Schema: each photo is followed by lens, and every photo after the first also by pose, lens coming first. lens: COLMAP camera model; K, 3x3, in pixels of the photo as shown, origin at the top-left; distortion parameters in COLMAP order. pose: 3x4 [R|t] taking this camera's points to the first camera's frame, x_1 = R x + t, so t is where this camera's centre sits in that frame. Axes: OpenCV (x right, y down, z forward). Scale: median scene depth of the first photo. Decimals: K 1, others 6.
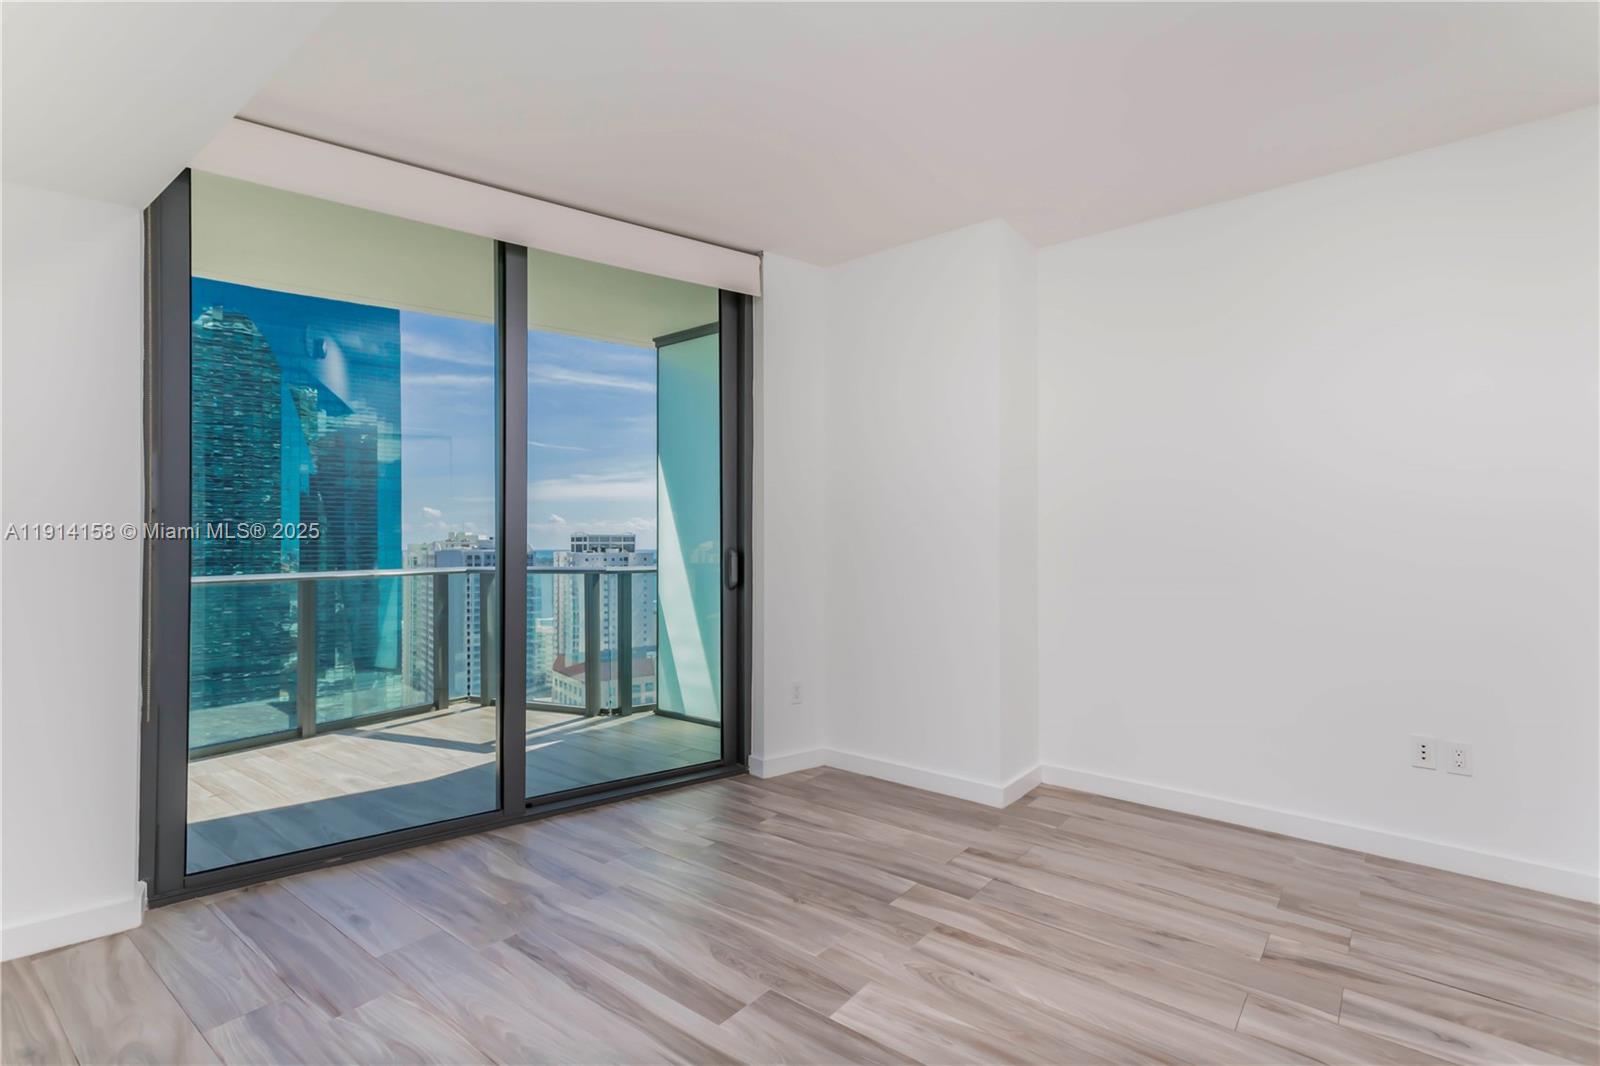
lens RADIAL K [[804.4, 0, 794.9], [0, 804.4, 535.5], [0, 0, 1]] dist [0.028379, 0.000448]
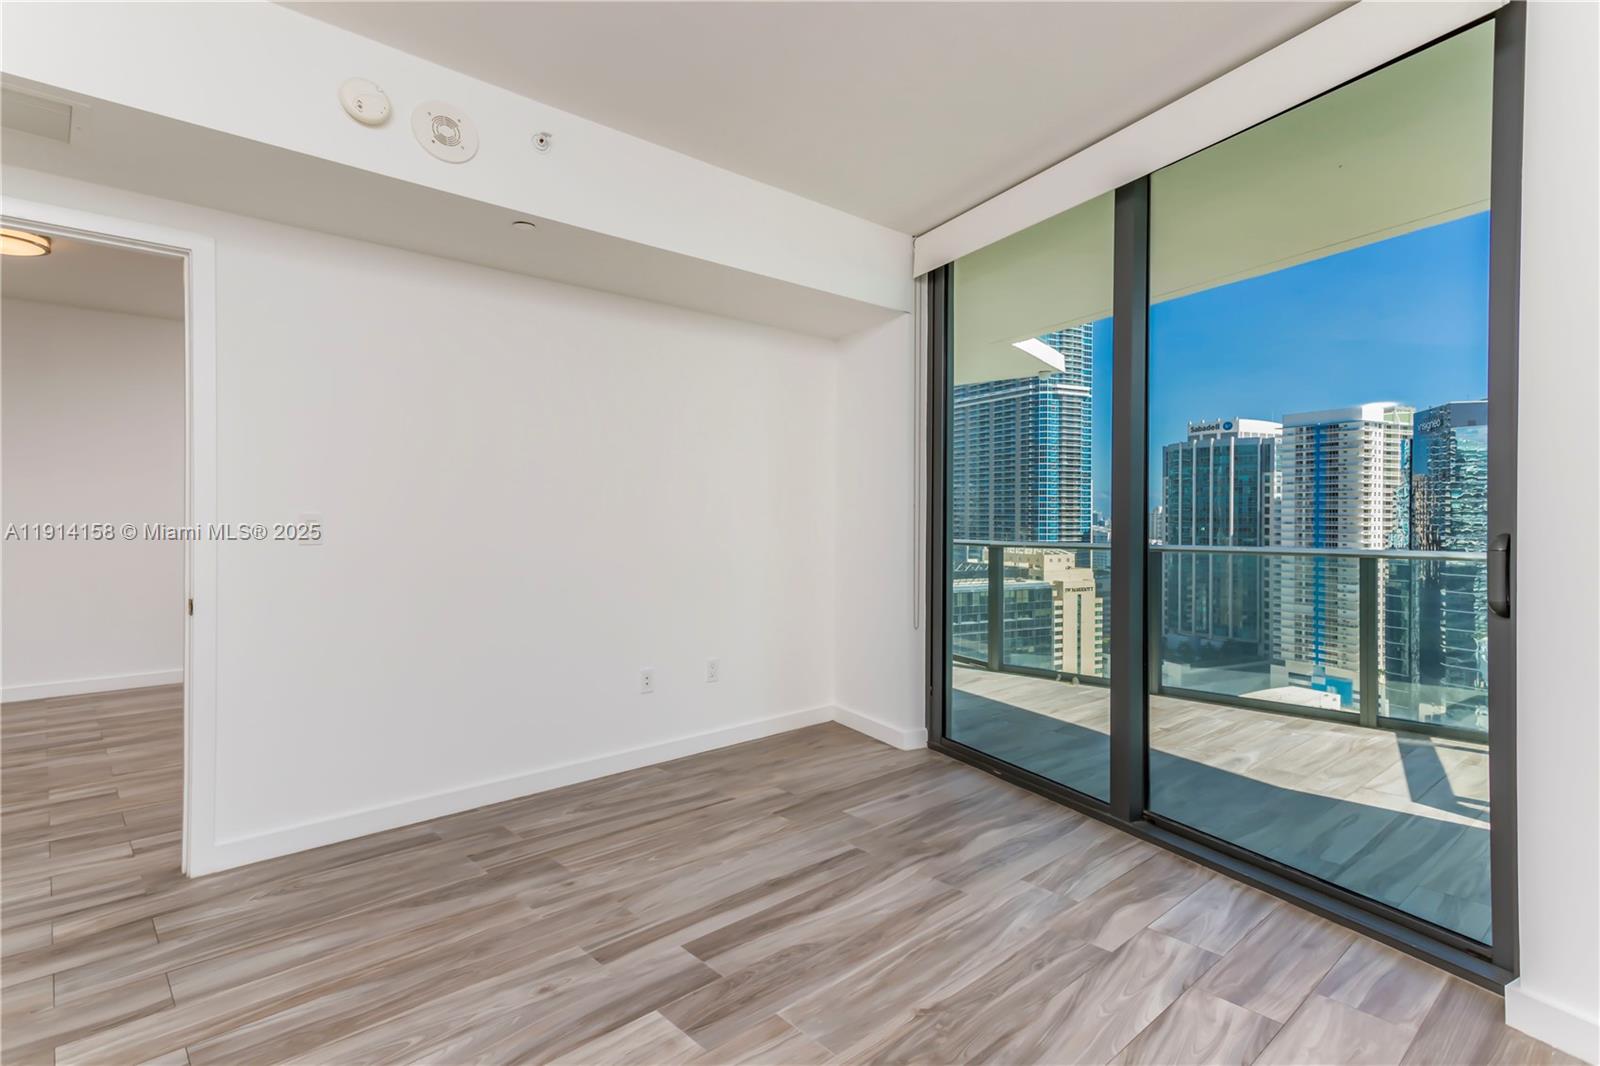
lens RADIAL K [[757.0, 0, 802.9], [0, 757.0, 511.0], [0, 0, 1]] dist [-0.002043, -0.000034]
pose [[-0.144664, -0.003227, -0.989476, 0.668318], [0.002301, 0.999991, -0.003598, 0.009740], [0.989478, -0.002797, -0.144655, 0.971794]]
